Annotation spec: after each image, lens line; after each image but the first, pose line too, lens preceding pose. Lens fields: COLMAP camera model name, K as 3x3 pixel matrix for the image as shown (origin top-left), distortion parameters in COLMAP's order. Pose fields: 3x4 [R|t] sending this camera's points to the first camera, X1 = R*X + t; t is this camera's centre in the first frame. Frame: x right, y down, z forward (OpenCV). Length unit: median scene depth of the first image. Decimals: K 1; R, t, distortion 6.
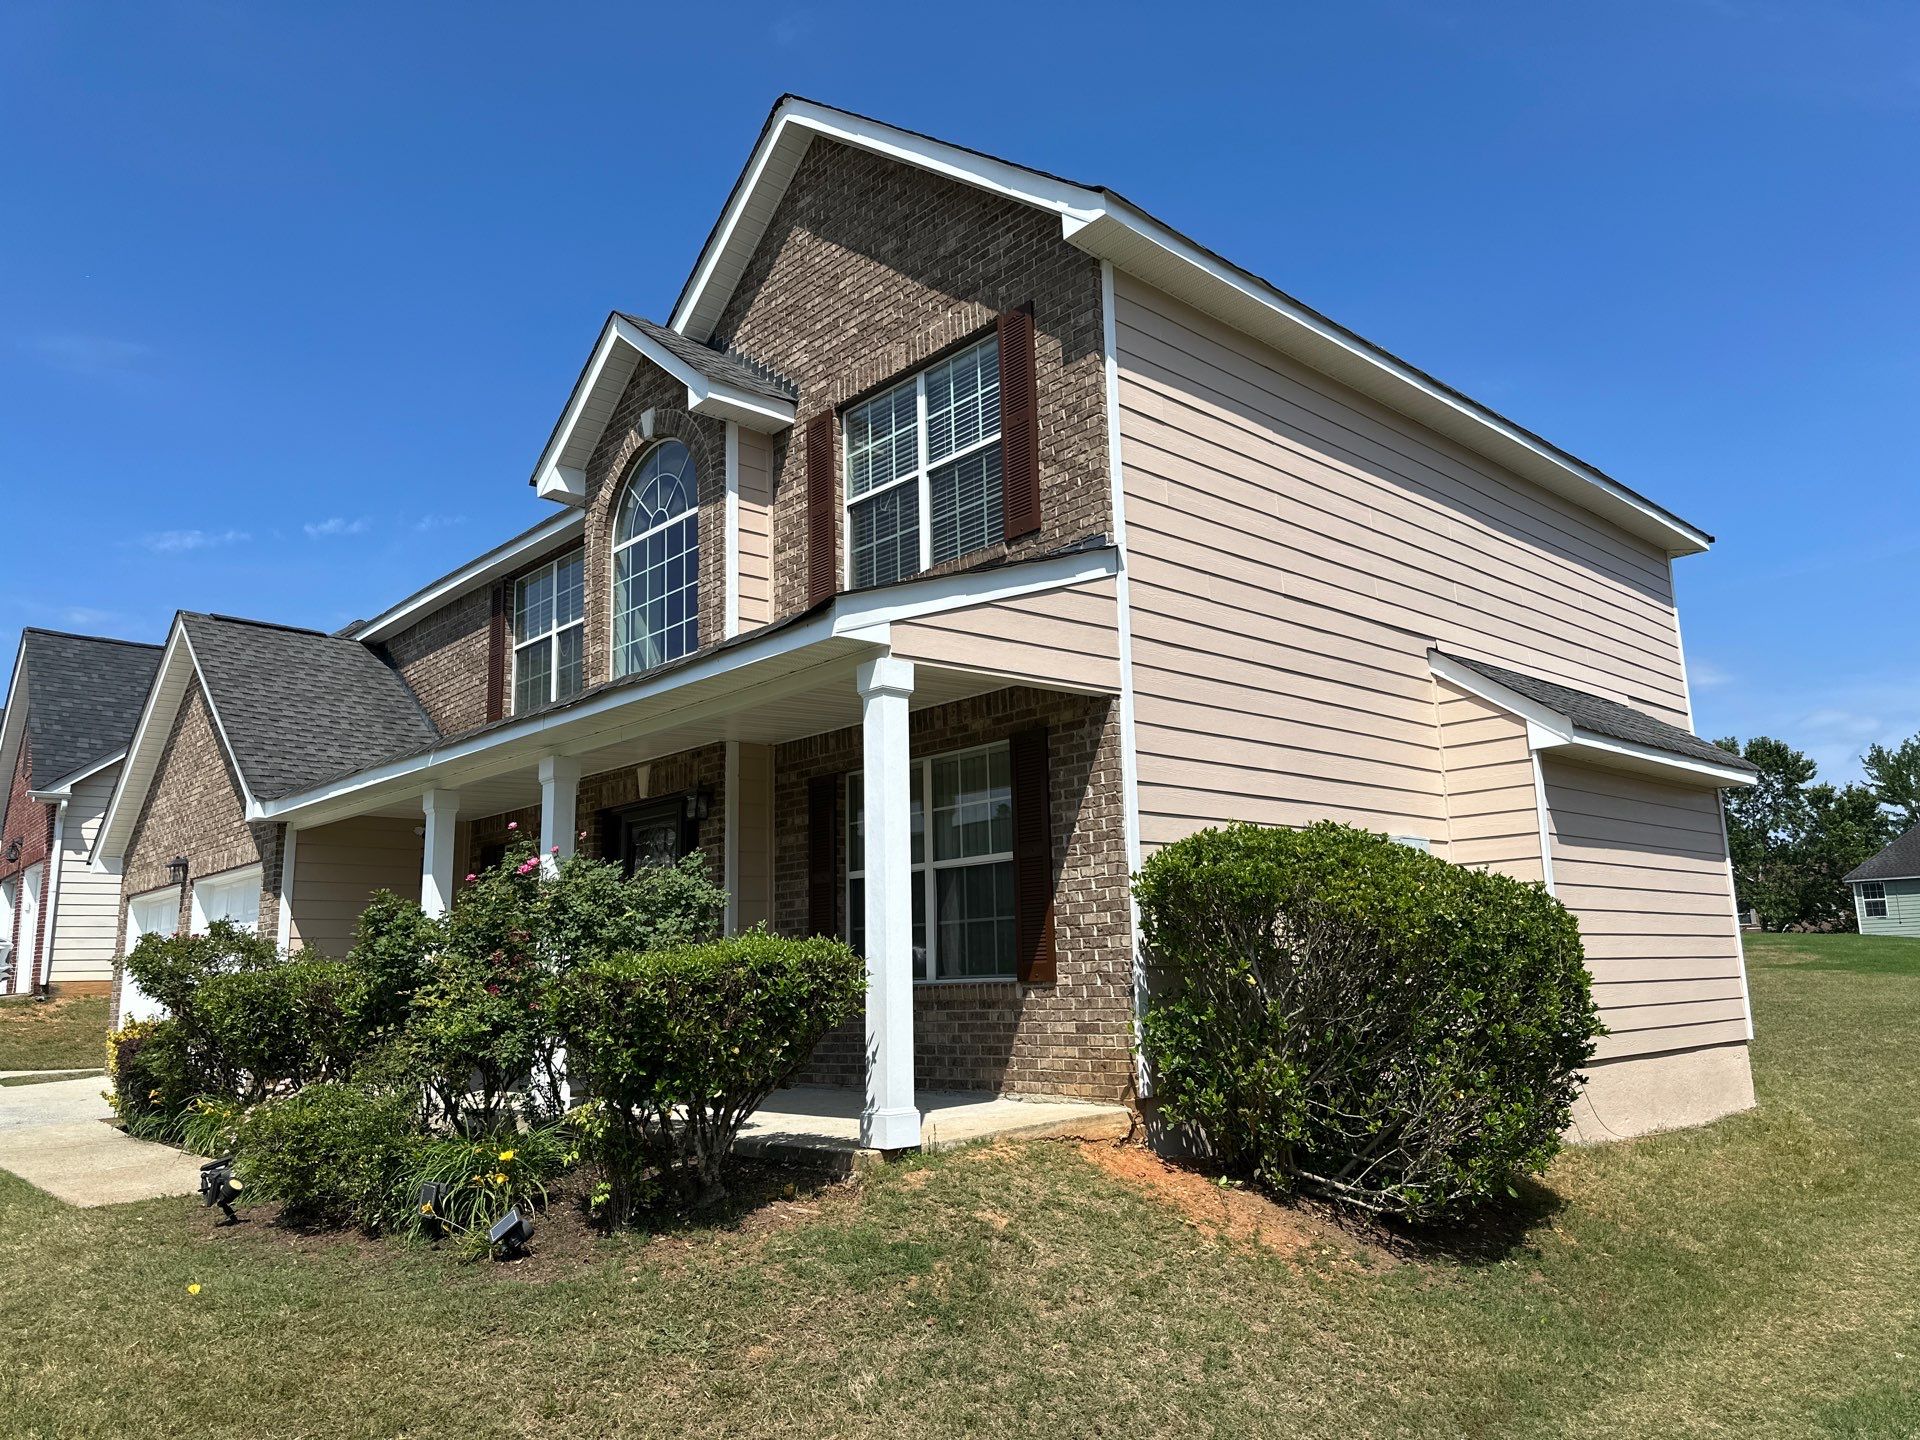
lens RADIAL K [[1334.3, 0, 937.0], [0, 1334.3, 730.2], [0, 0, 1]] dist [0.100884, -0.153892]
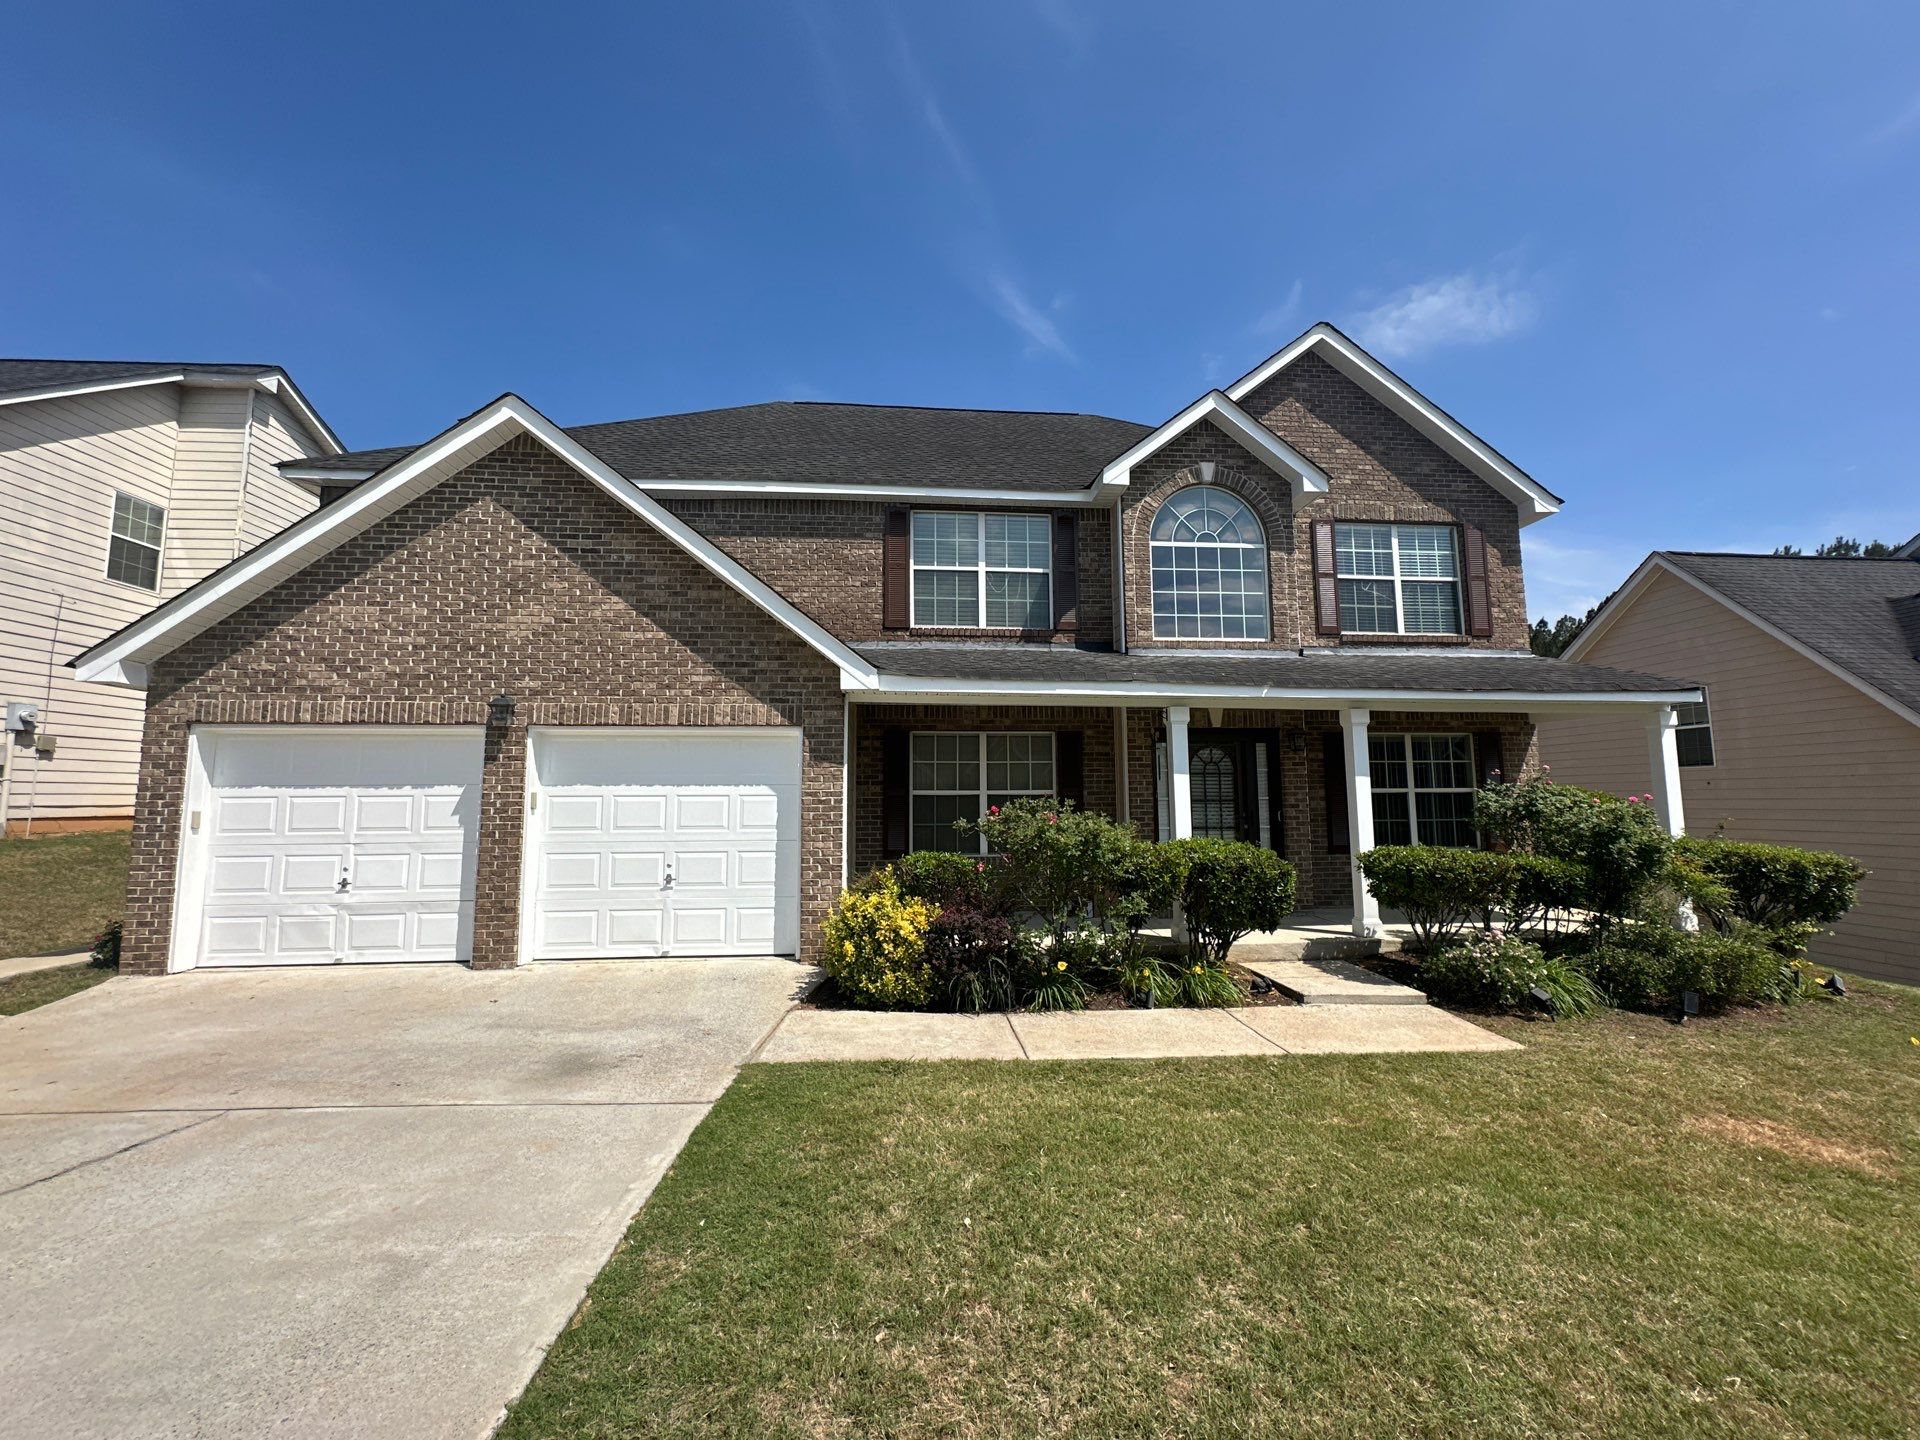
lens RADIAL K [[773.2, 0, 960.0], [0, 773.2, 720.0], [0, 0, 1]] dist [-0.000692, 0.000036]
pose [[0.602679, 0.102696, 0.791348, -1.216272], [-0.159423, 0.987188, -0.006697, 0.106358], [-0.781897, -0.122123, 0.611329, 0.790829]]
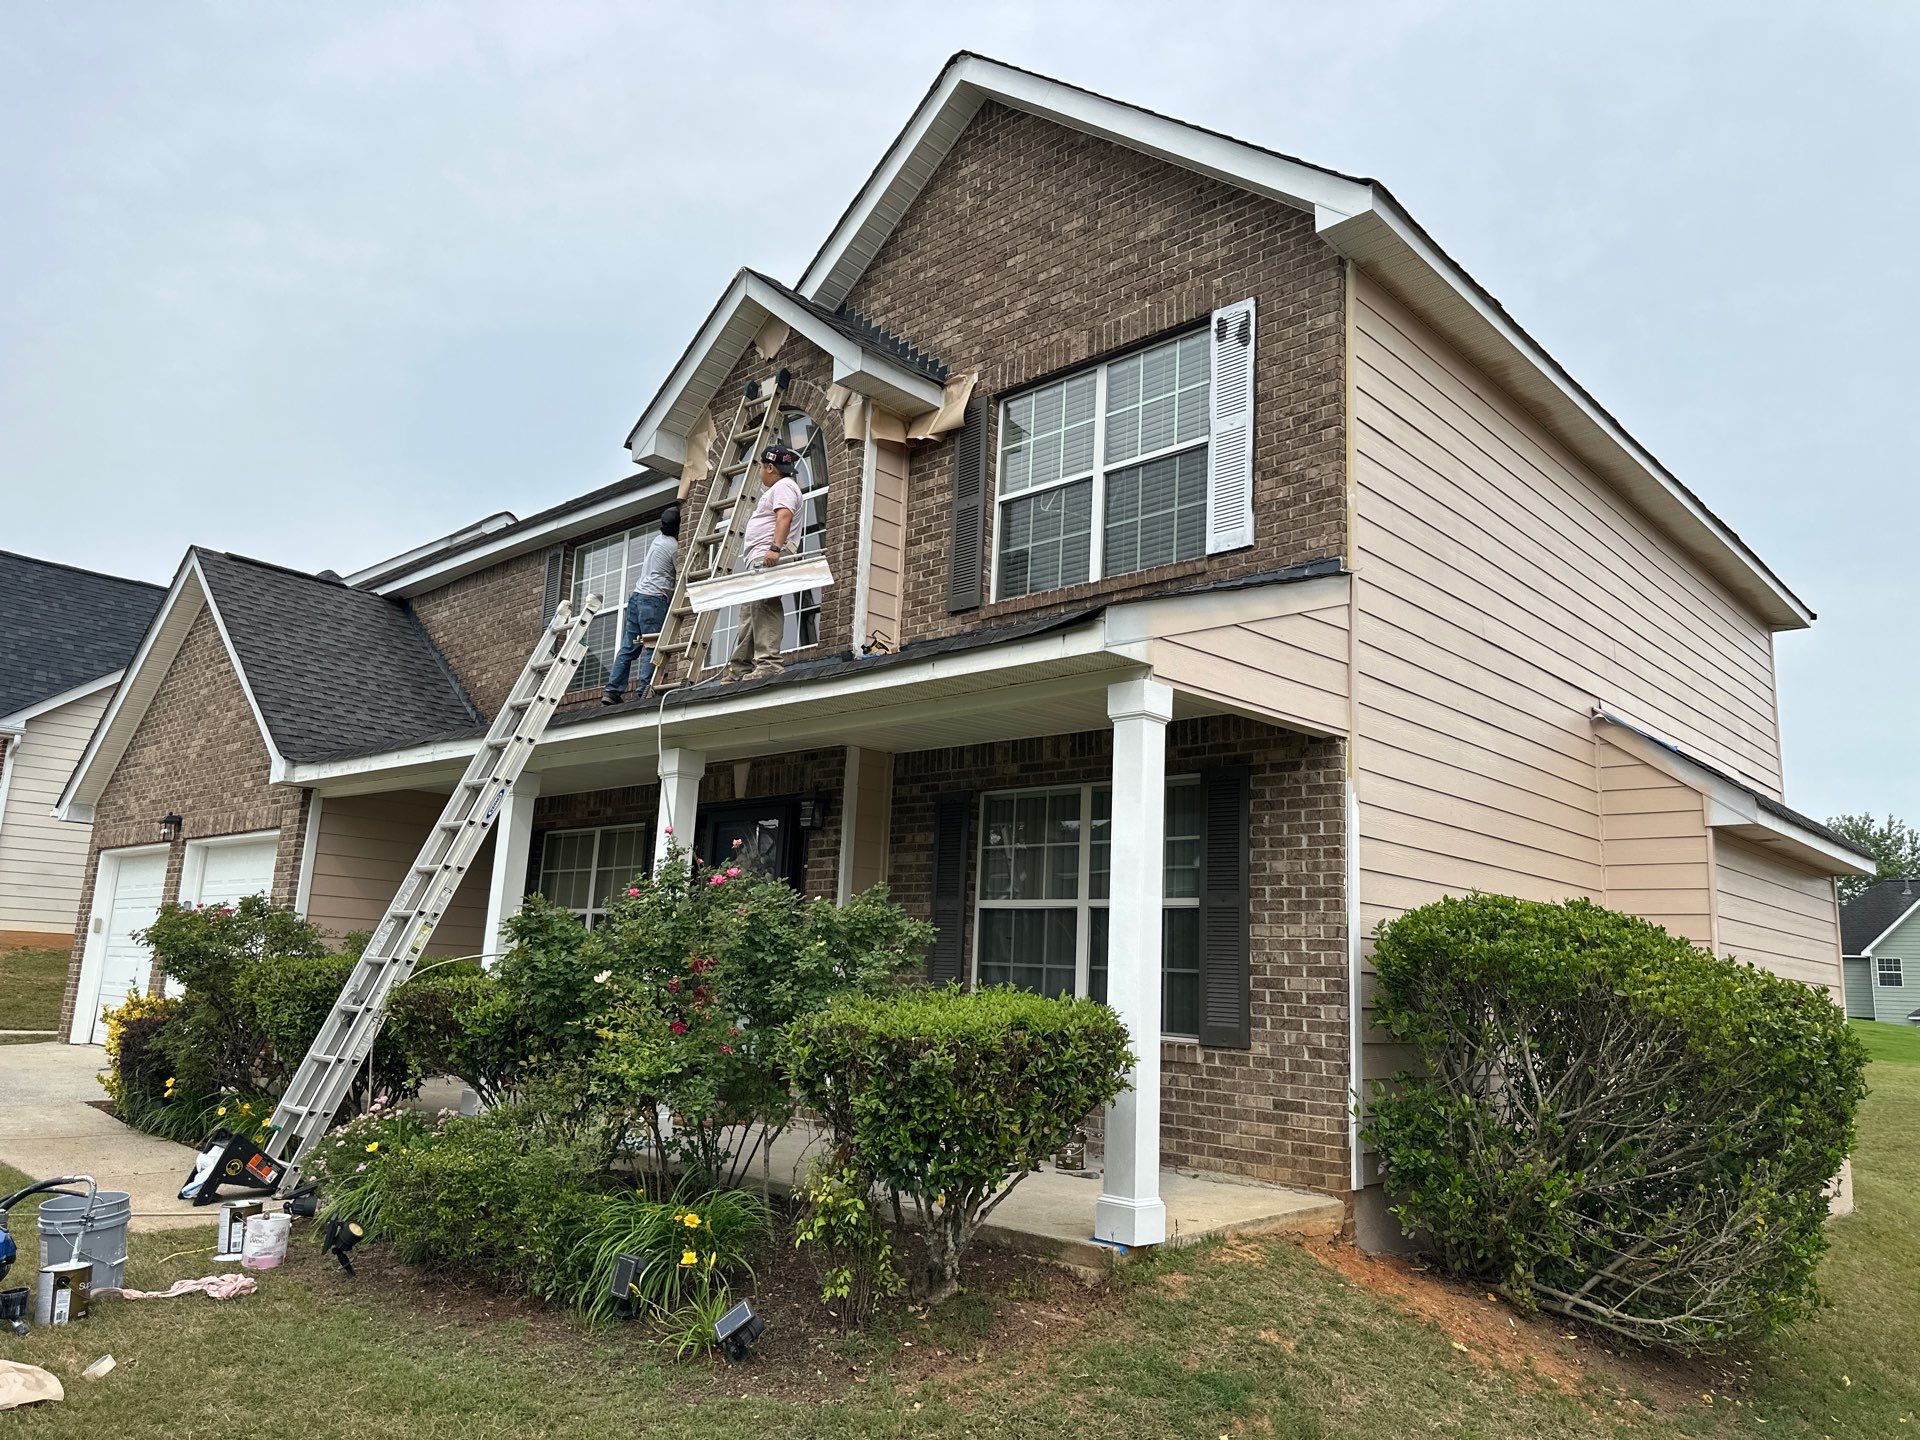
lens RADIAL K [[1334.3, 0, 937.0], [0, 1334.3, 730.2], [0, 0, 1]] dist [0.100884, -0.153892]
pose [[0.995047, 0.084817, 0.051839, -0.153227], [-0.084676, 0.996396, -0.004923, -0.003051], [-0.052070, 0.000509, 0.998643, 0.088427]]
